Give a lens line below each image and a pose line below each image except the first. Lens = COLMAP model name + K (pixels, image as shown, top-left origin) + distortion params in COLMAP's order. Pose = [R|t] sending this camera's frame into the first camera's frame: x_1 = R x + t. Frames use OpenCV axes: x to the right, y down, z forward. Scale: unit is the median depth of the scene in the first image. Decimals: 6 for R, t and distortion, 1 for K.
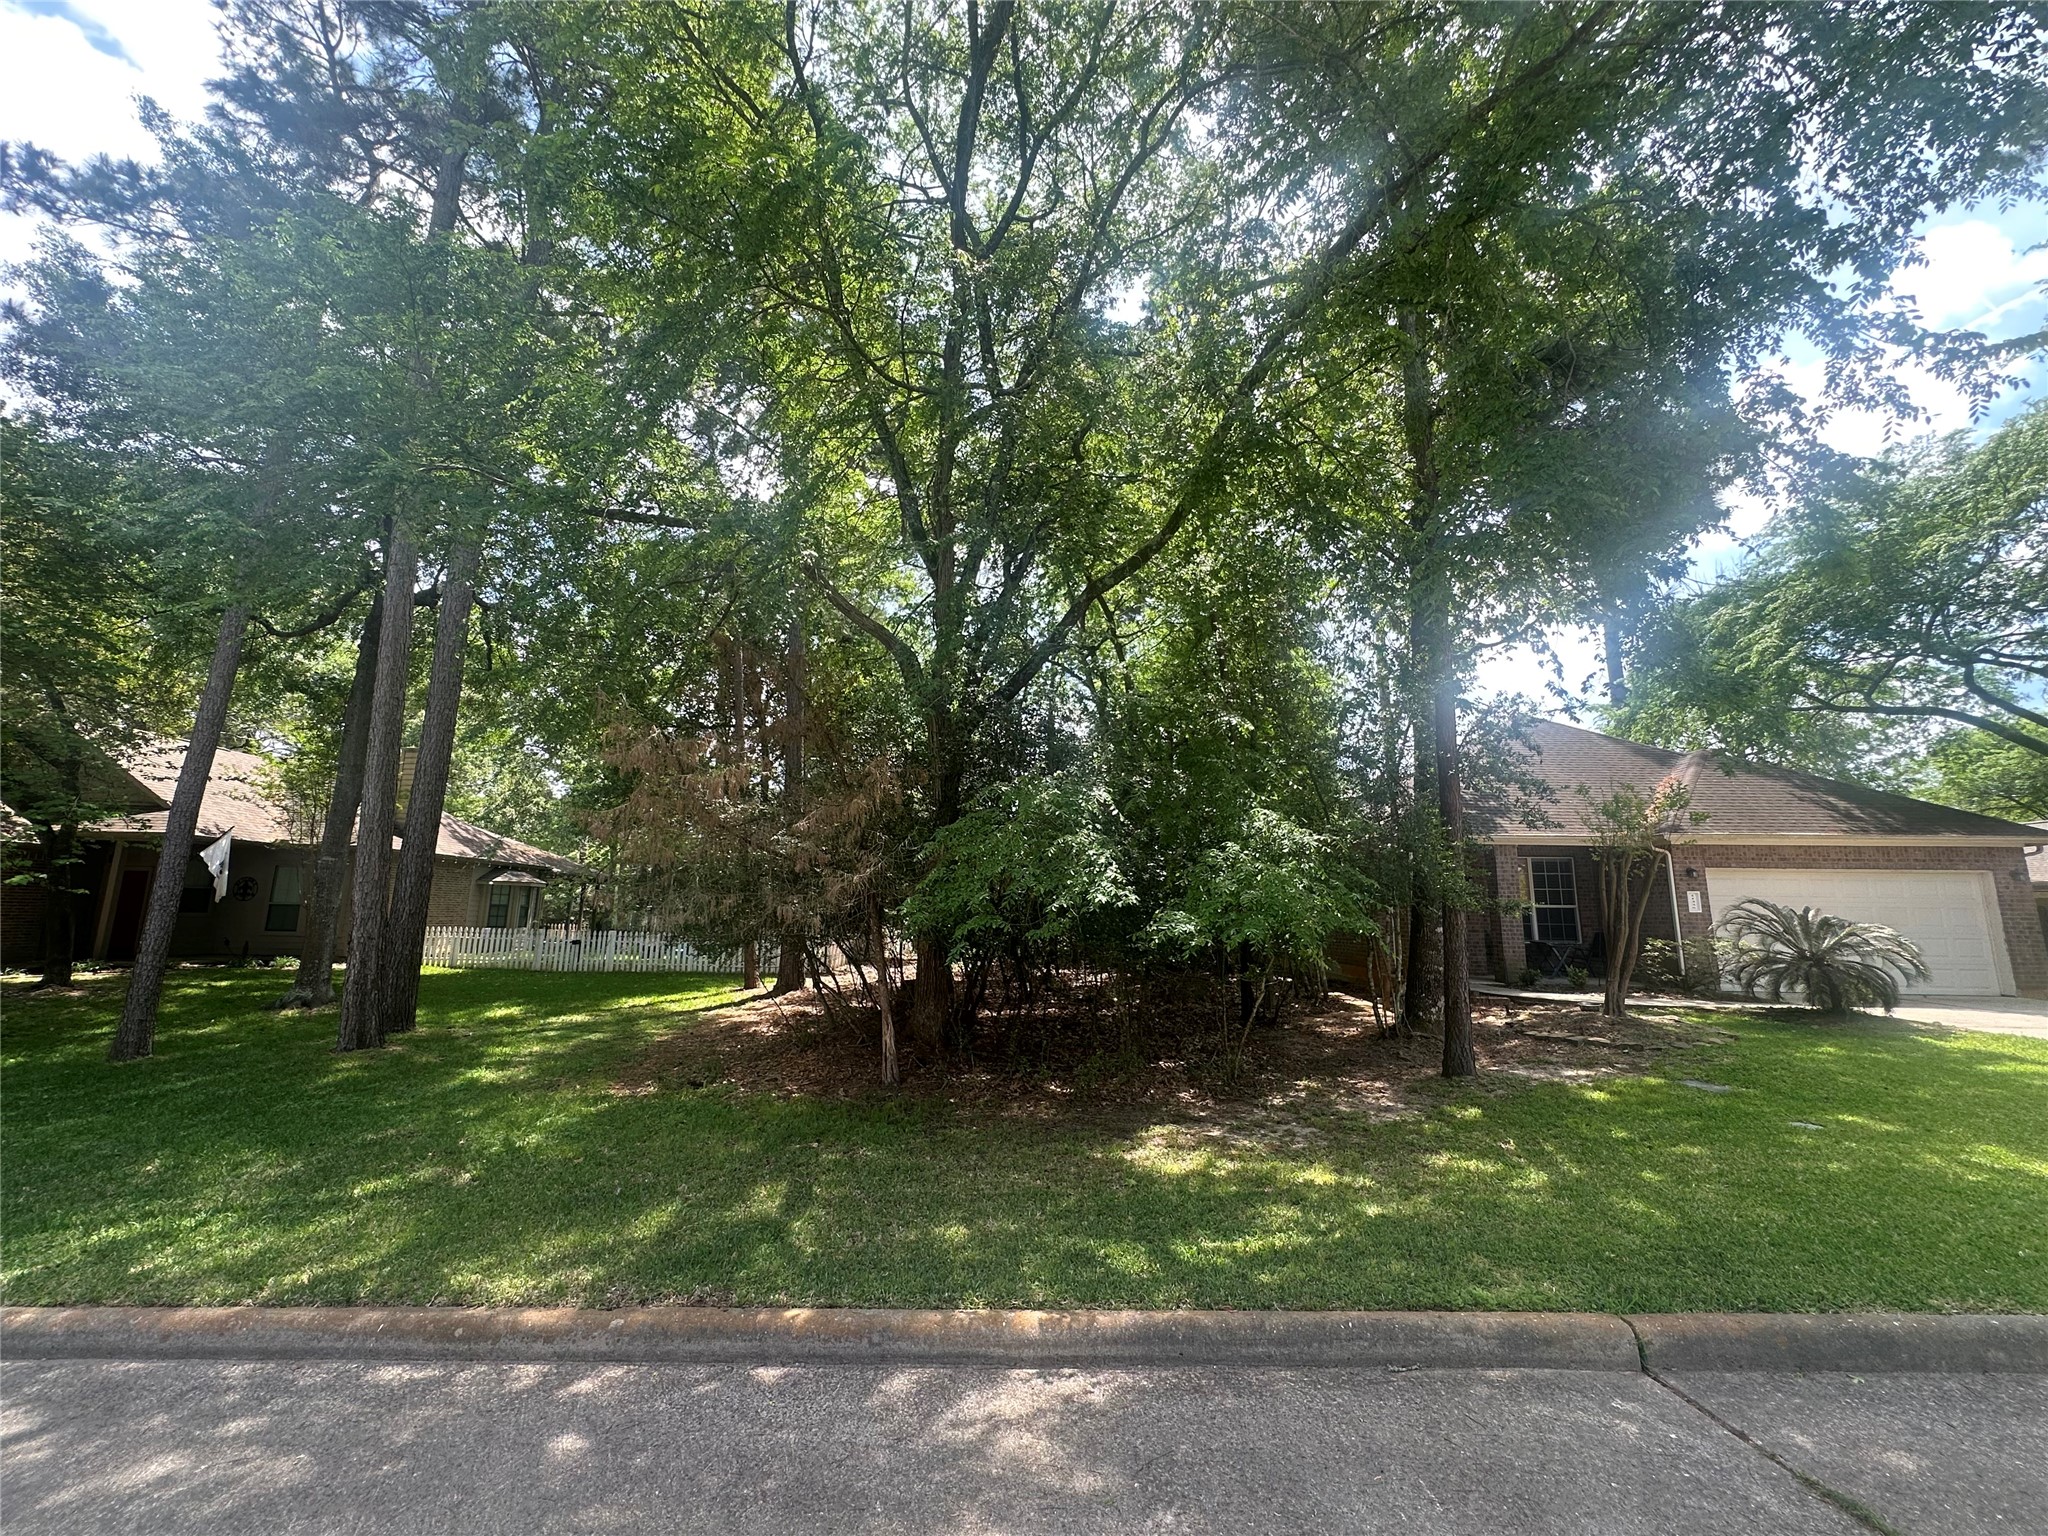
lens RADIAL K [[824.9, 0, 1024.0], [0, 824.9, 768.0], [0, 0, 1]] dist [0.000439, 0.000074]
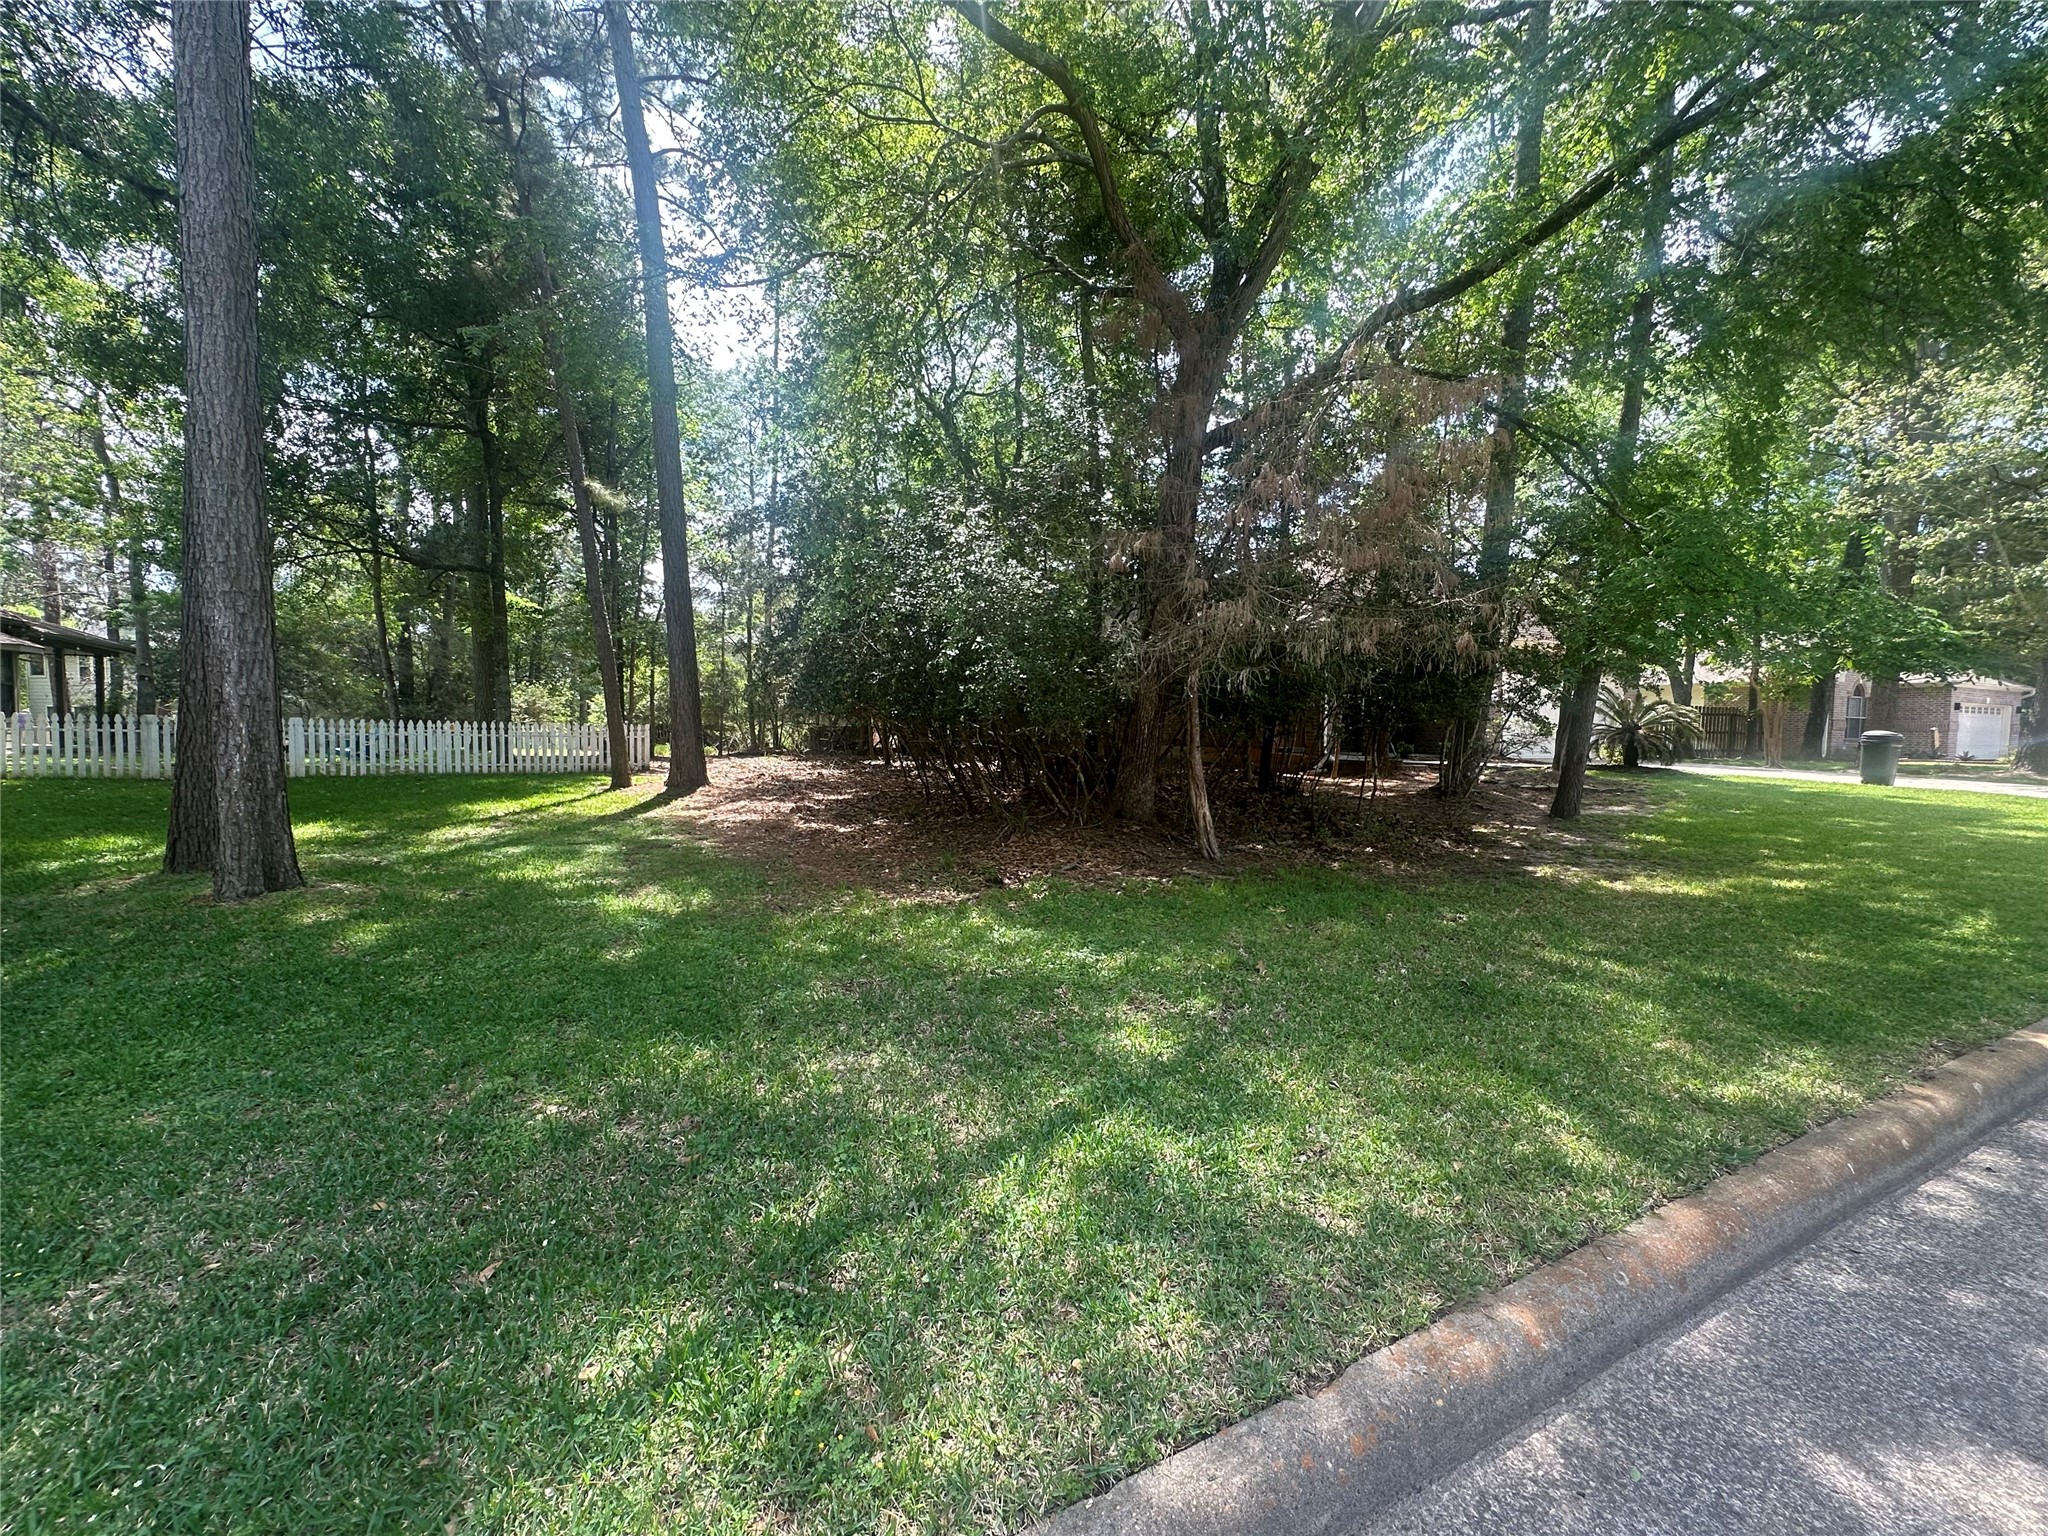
lens RADIAL K [[827.4, 0, 1024.0], [0, 827.4, 768.0], [0, 0, 1]] dist [-0.004526, -0.000190]
pose [[0.882173, -0.023549, 0.470337, -0.588905], [-0.085108, 0.974331, 0.208414, 0.095592], [-0.463172, -0.223886, 0.857524, 0.282356]]
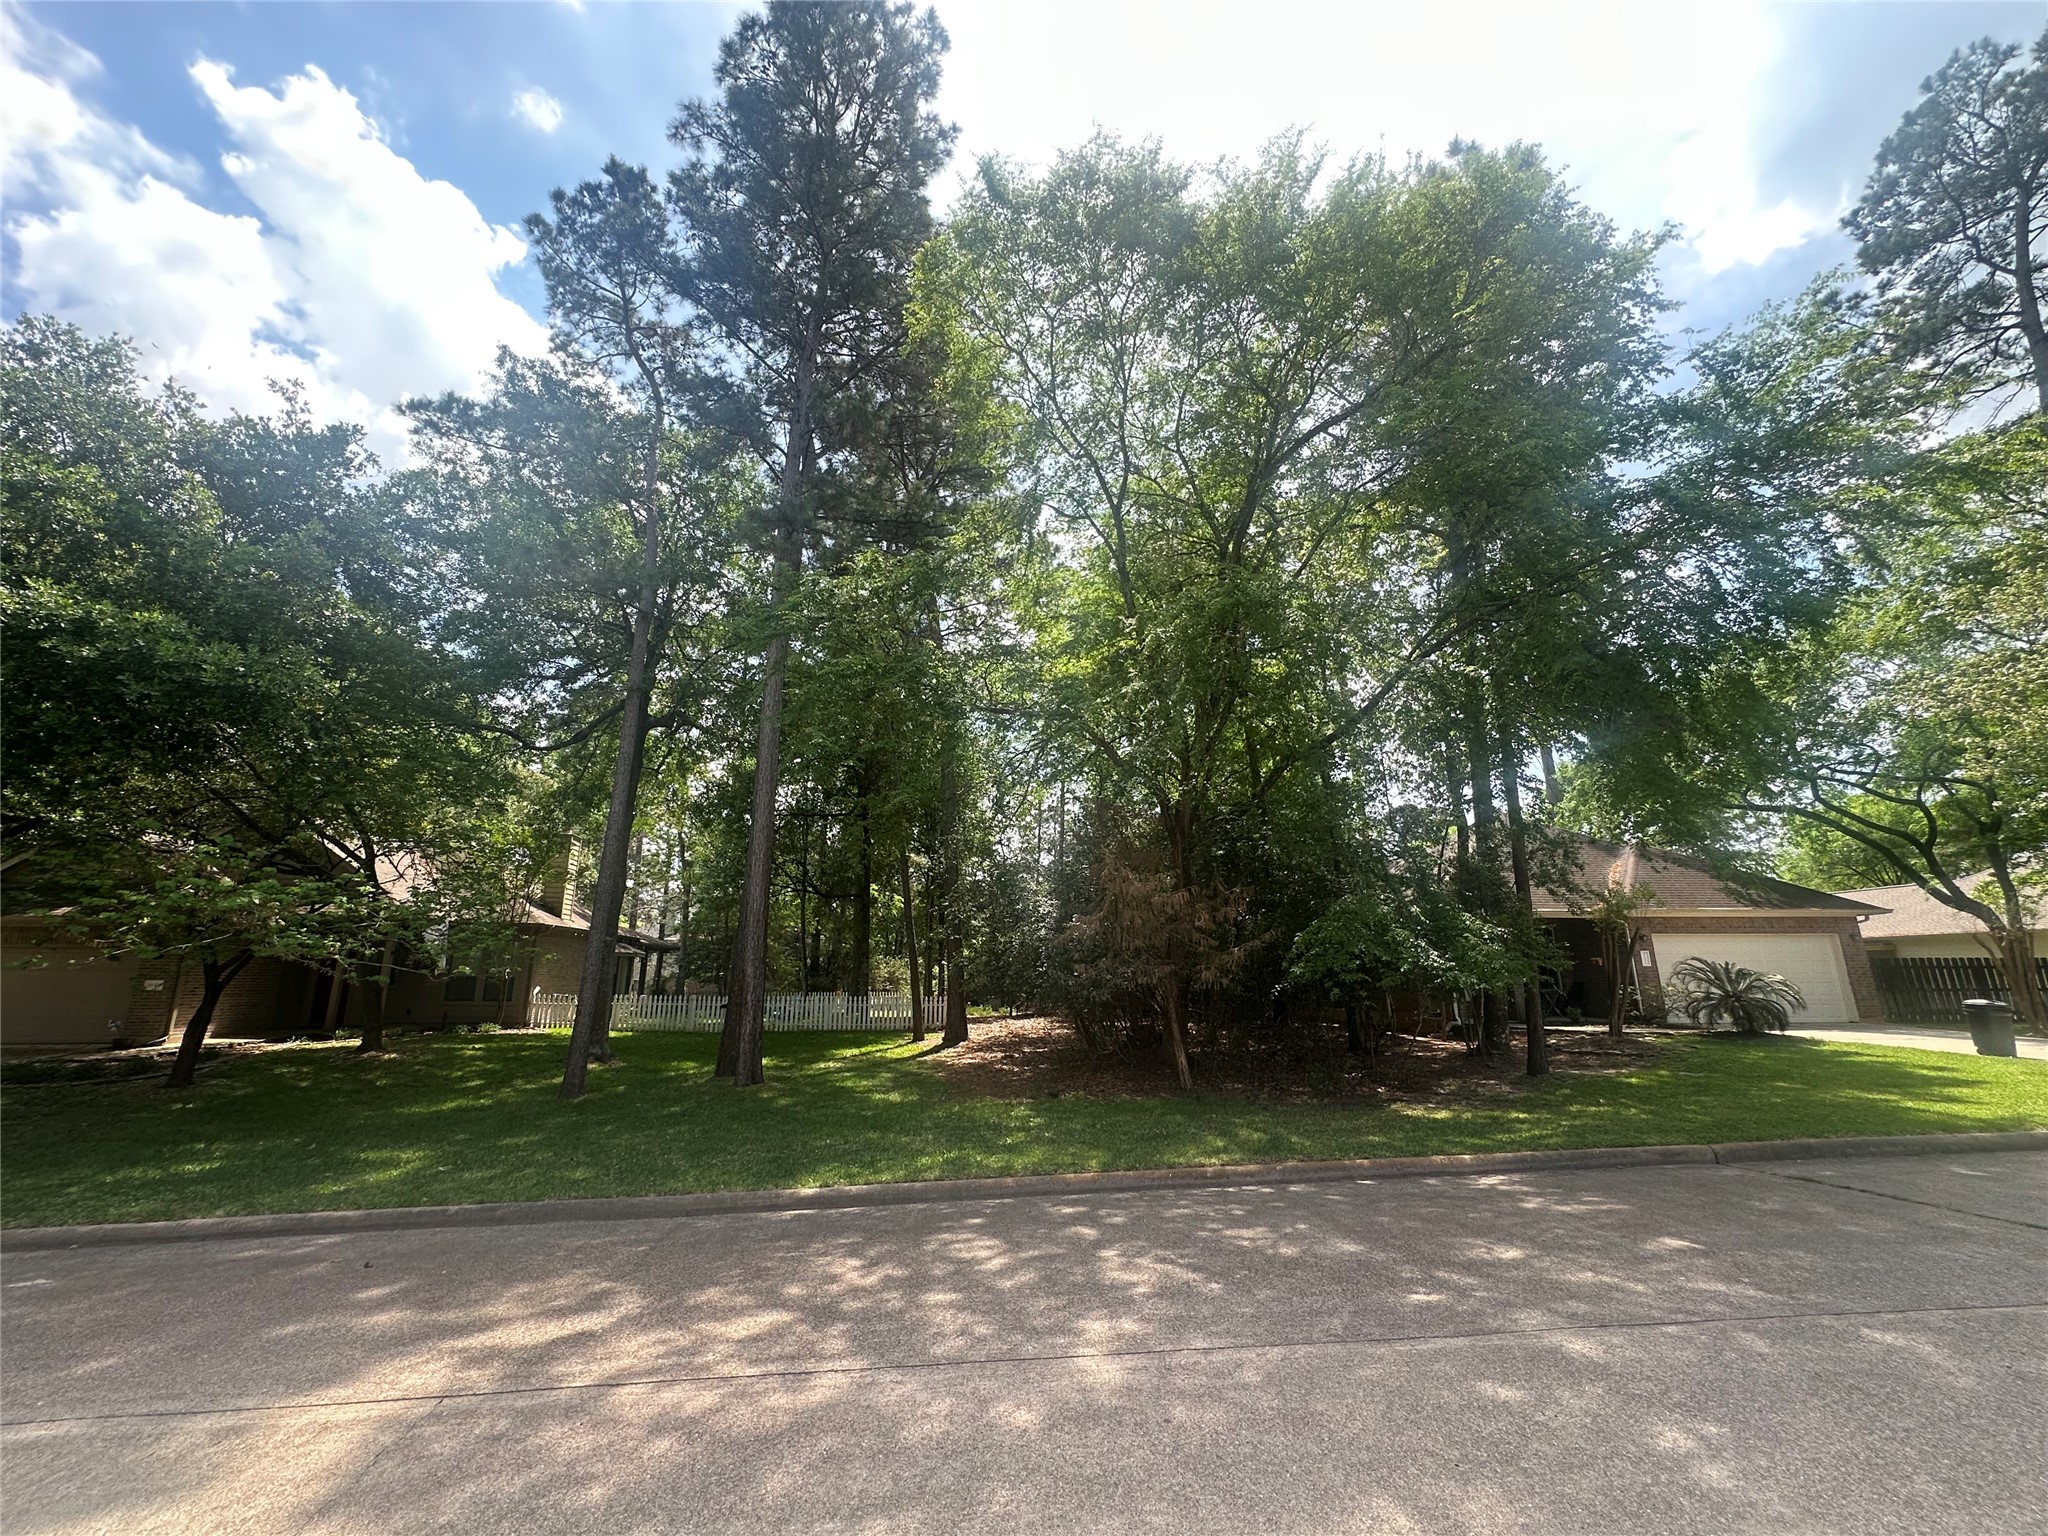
lens RADIAL K [[827.4, 0, 1024.0], [0, 827.4, 768.0], [0, 0, 1]] dist [-0.004526, -0.000190]
pose [[0.996108, 0.007885, 0.087790, -0.466037], [-0.001701, 0.997525, -0.070294, -0.076202], [-0.088127, 0.069871, 0.993656, -0.404072]]
